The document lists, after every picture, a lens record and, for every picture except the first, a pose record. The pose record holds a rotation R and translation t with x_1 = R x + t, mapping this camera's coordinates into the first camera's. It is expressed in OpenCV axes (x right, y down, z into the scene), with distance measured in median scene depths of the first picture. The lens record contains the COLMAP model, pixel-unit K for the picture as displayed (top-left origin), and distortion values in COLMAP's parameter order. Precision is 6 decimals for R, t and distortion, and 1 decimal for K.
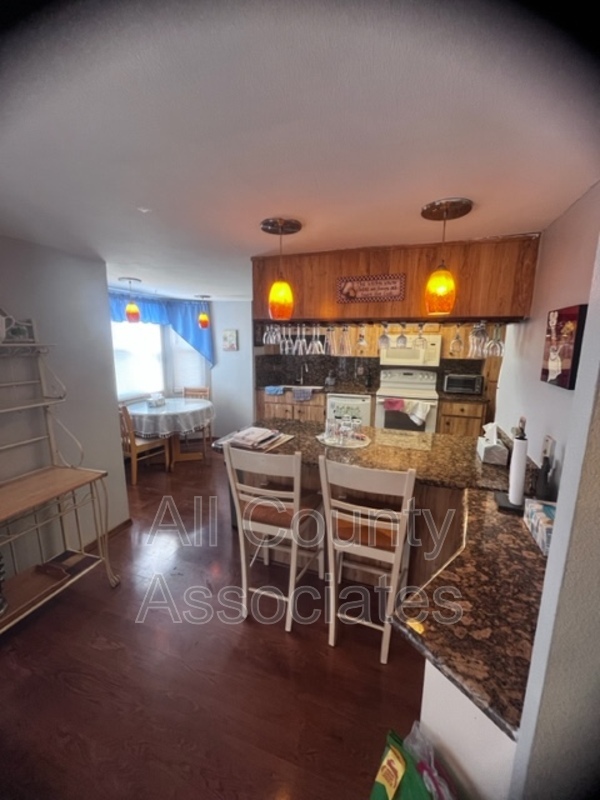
lens RADIAL K [[323.4, 0, 302.4], [0, 323.4, 400.6], [0, 0, 1]] dist [0.000100, 0.000129]
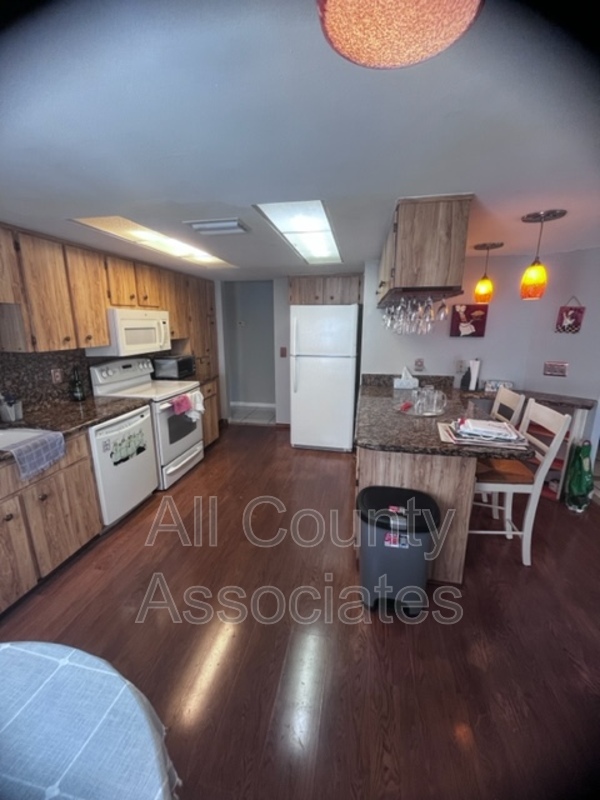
lens RADIAL K [[323.4, 0, 298.5], [0, 323.4, 399.0], [0, 0, 1]] dist [0.000100, 0.000129]
pose [[-0.145261, -0.237972, 0.960348, -0.421501], [0.178879, 0.948331, 0.262051, -0.134173], [-0.973089, 0.209852, -0.095188, 0.732333]]
